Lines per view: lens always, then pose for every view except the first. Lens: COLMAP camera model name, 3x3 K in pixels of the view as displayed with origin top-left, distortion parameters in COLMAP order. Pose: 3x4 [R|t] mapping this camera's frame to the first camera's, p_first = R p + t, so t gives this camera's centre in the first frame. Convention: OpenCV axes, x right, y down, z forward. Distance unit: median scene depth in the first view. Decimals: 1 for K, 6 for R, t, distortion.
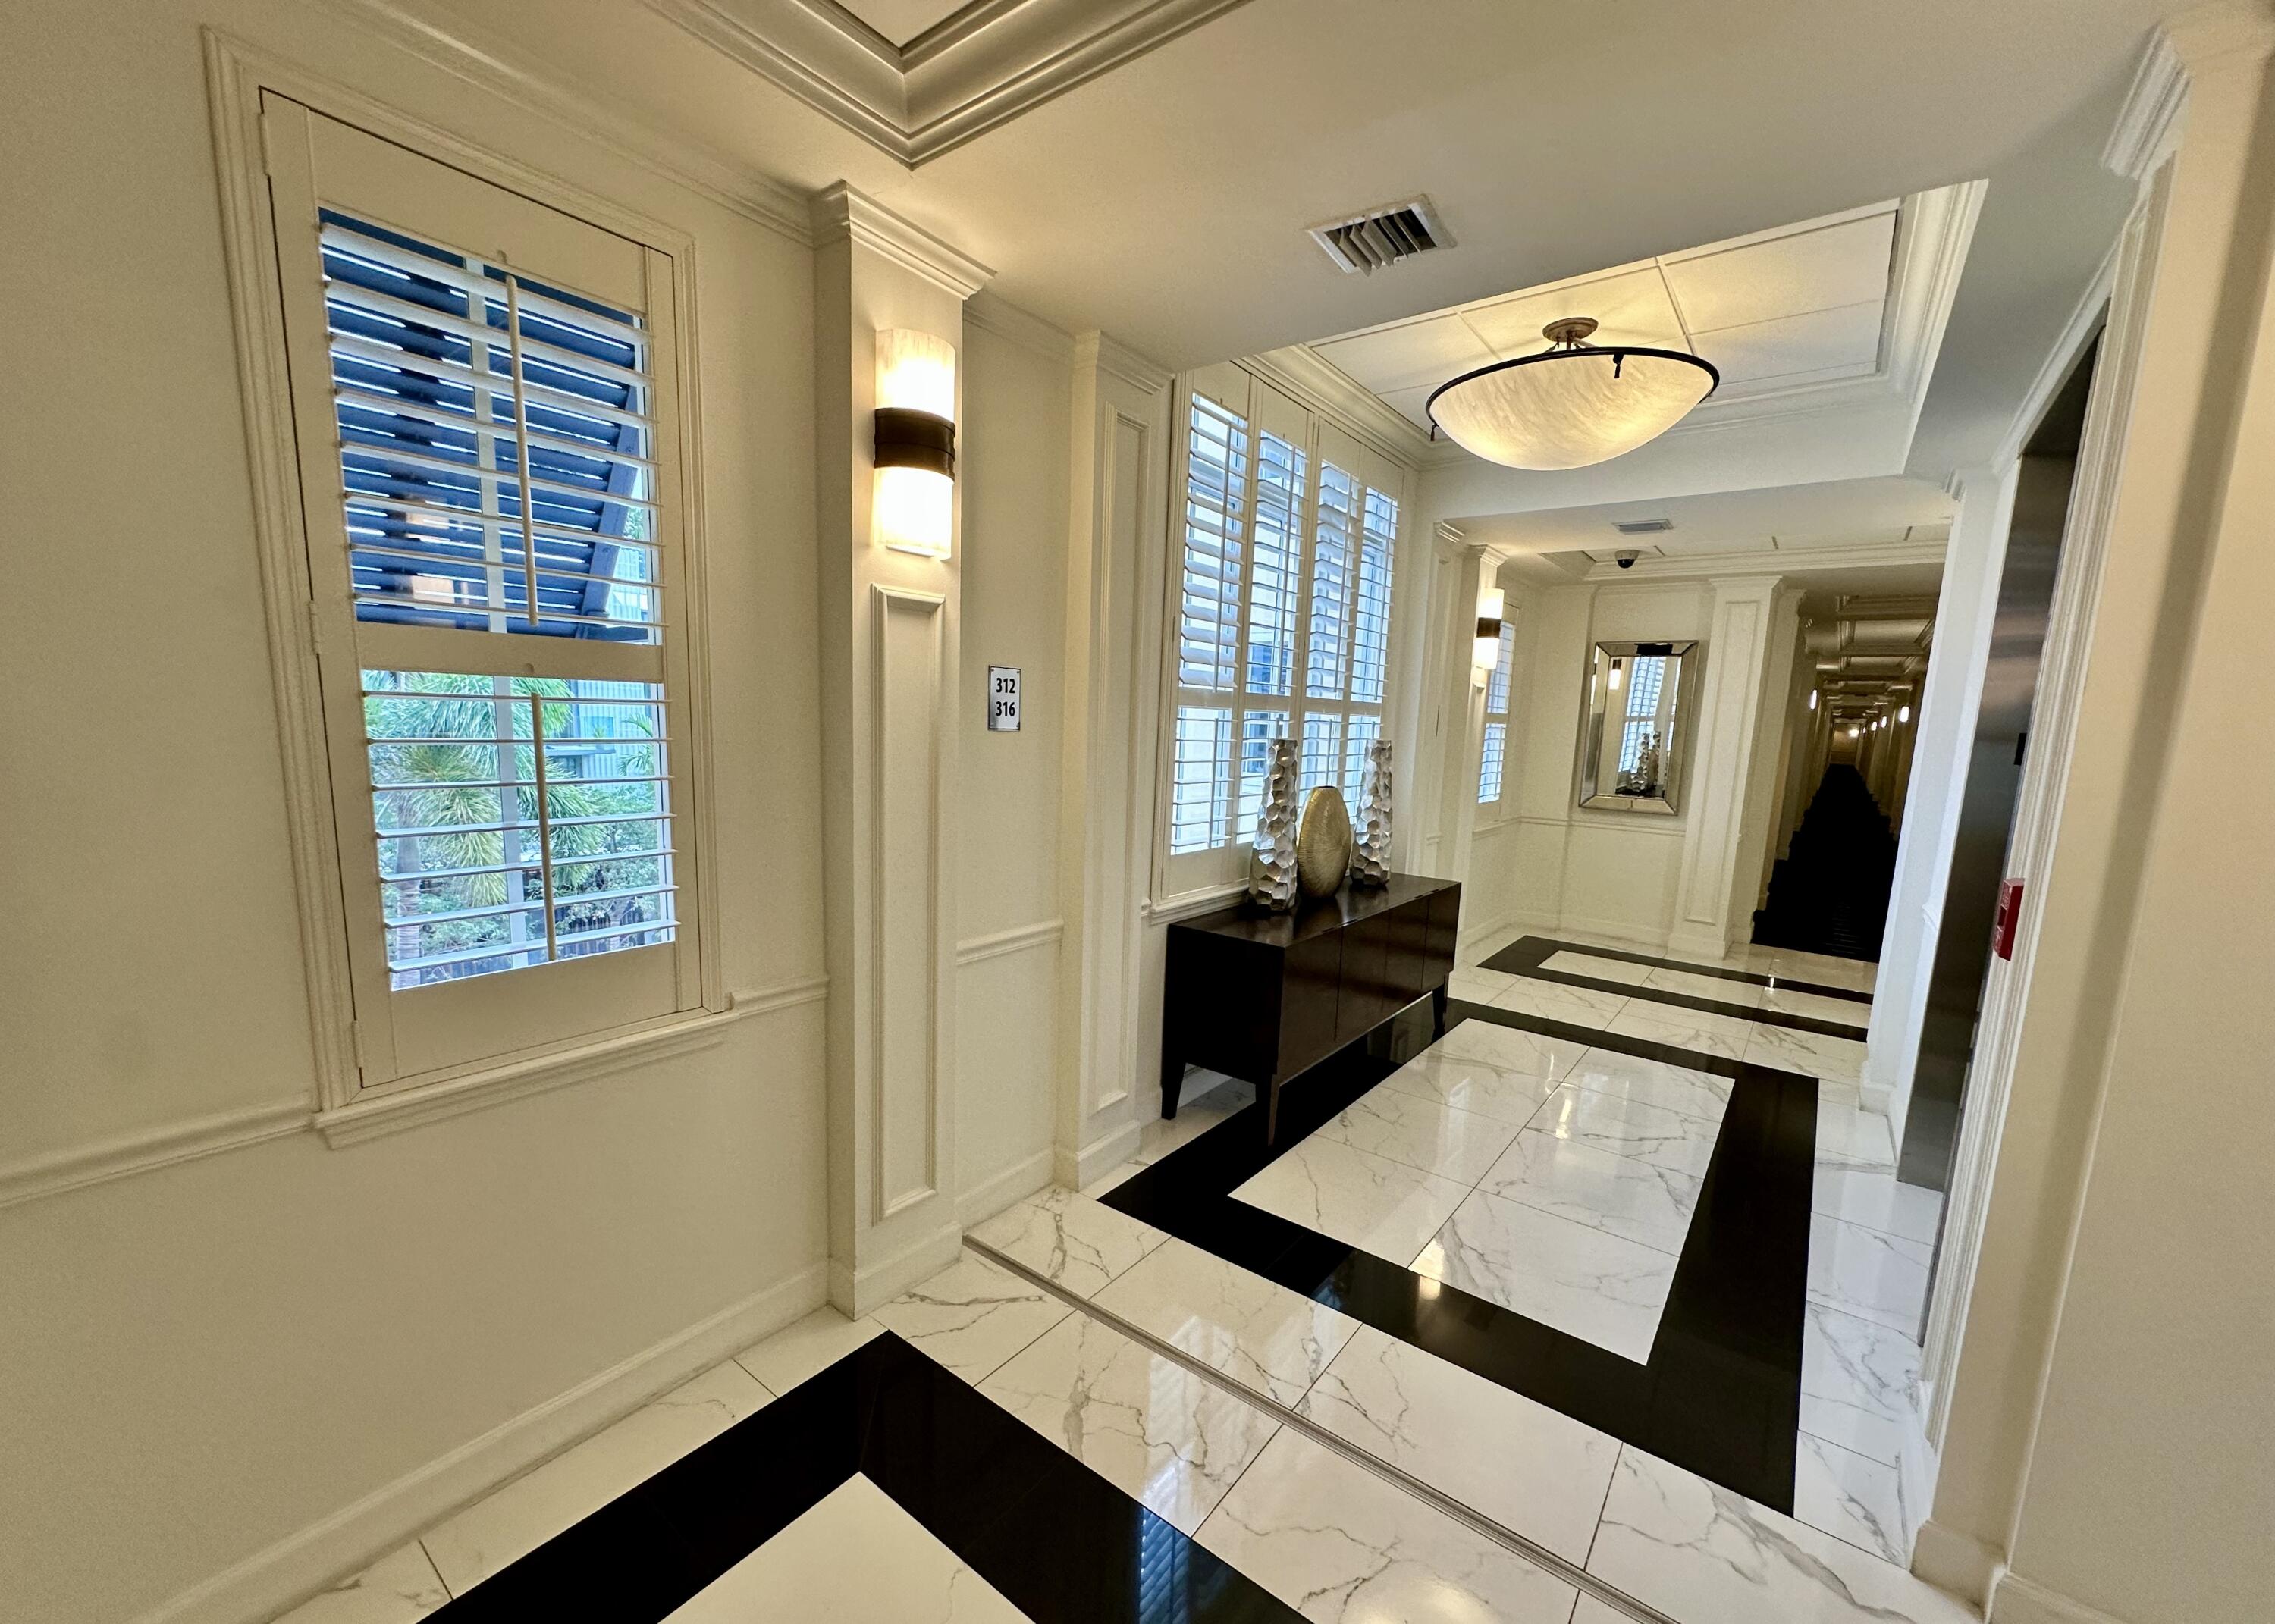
lens RADIAL K [[912.0, 0, 1138.1], [0, 912.0, 832.3], [0, 0, 1]] dist [0.000336, -0.000110]
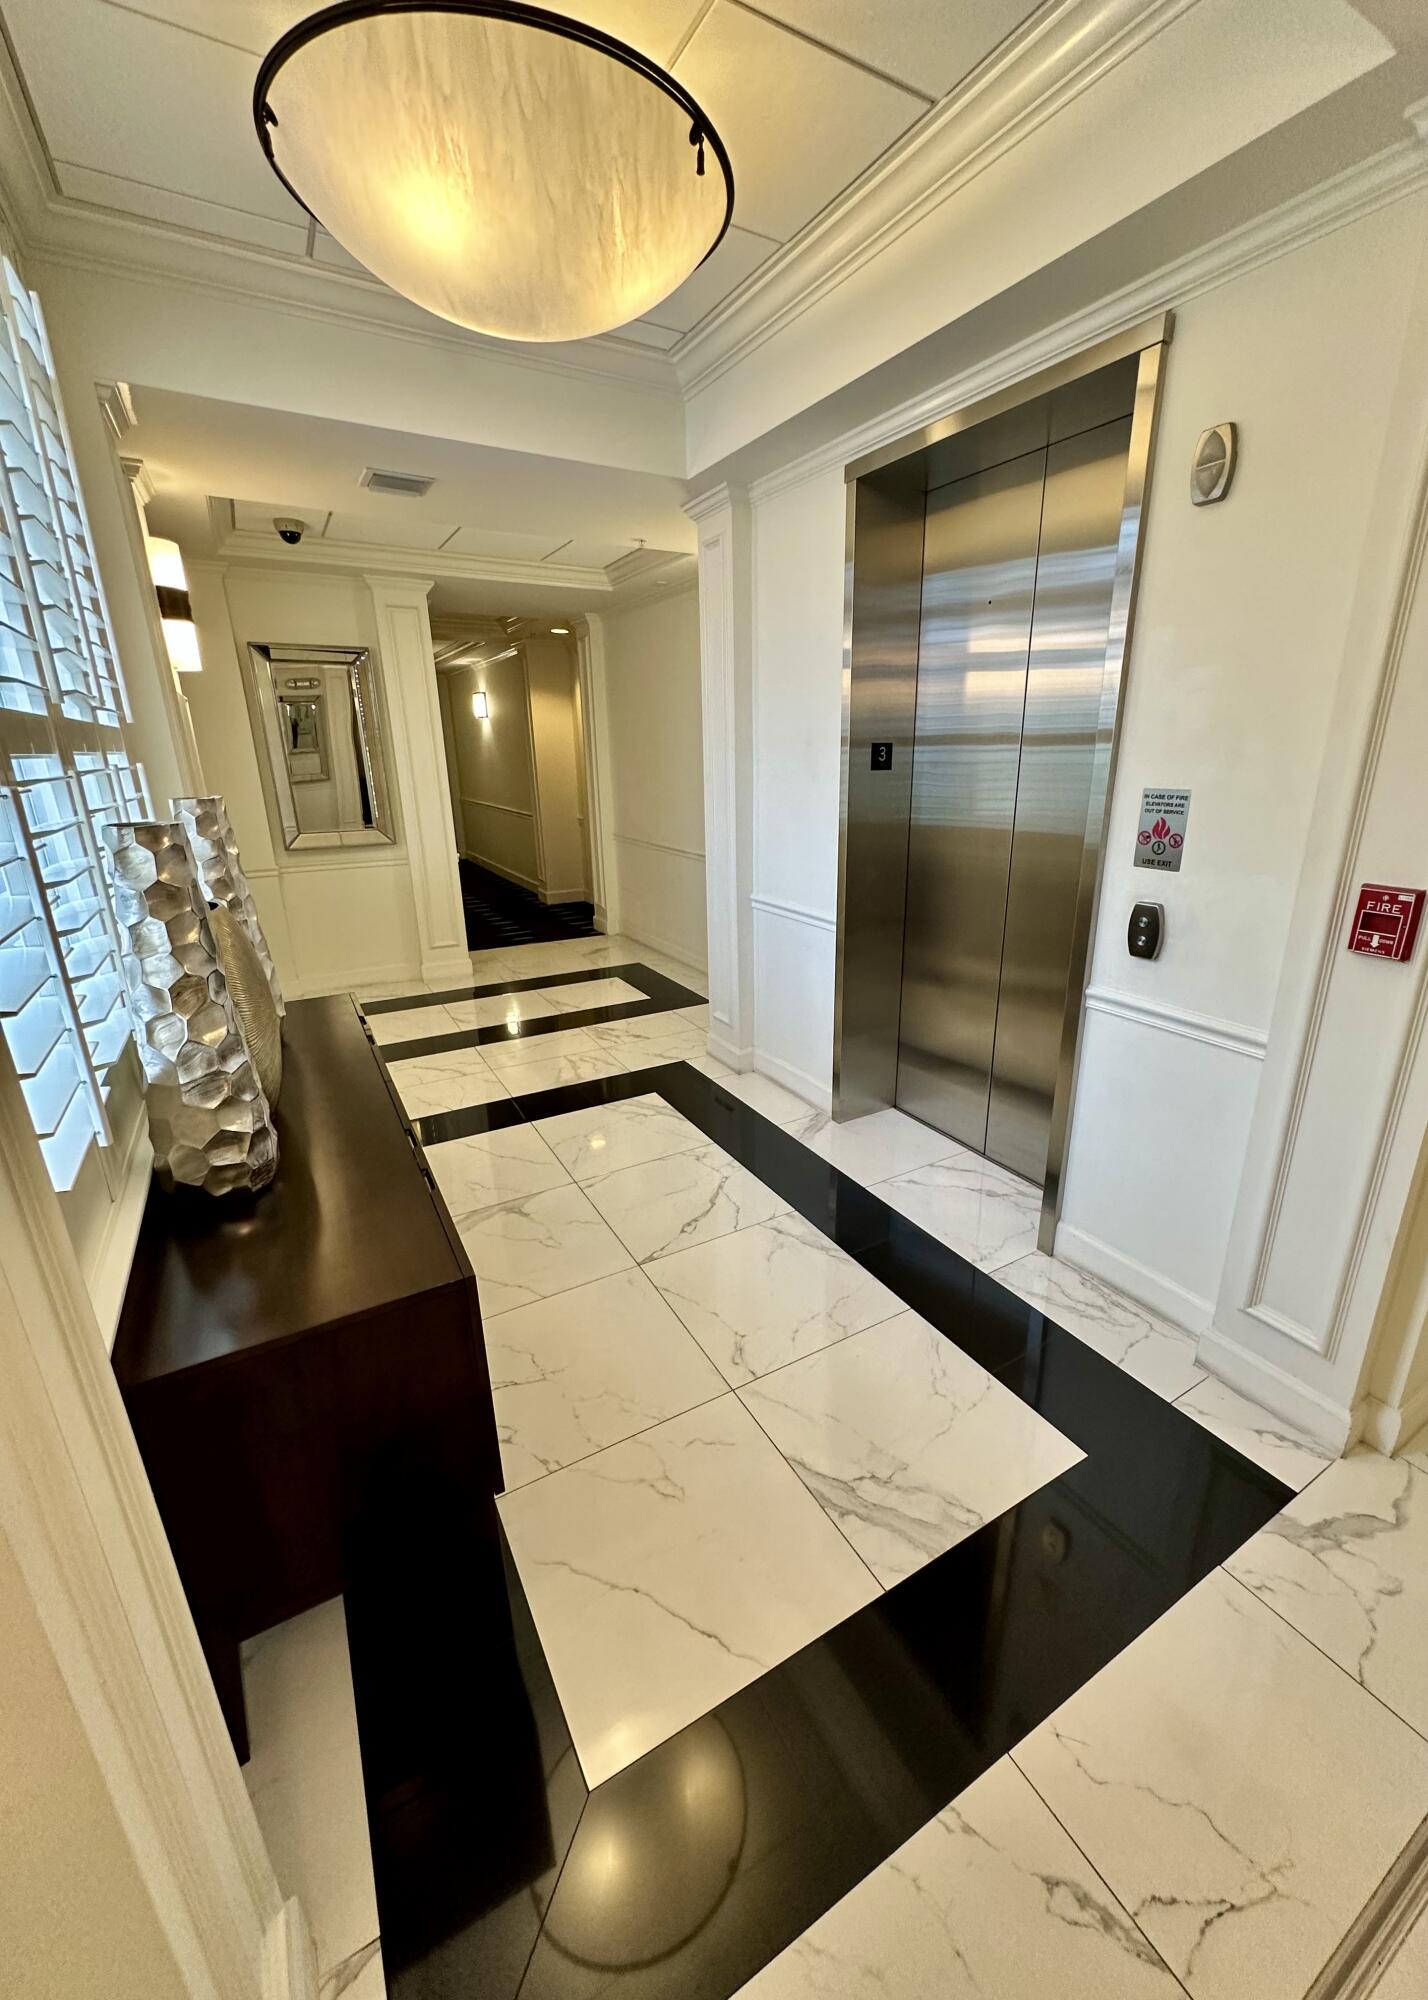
lens RADIAL K [[801.8, 0, 727.4], [0, 801.8, 996.6], [0, 0, 1]] dist [0.000336, -0.000110]
pose [[0.378934, -0.315813, 0.869868, -0.073091], [0.144119, 0.948638, 0.281630, -0.071378], [-0.914133, 0.018646, 0.404986, 0.471905]]
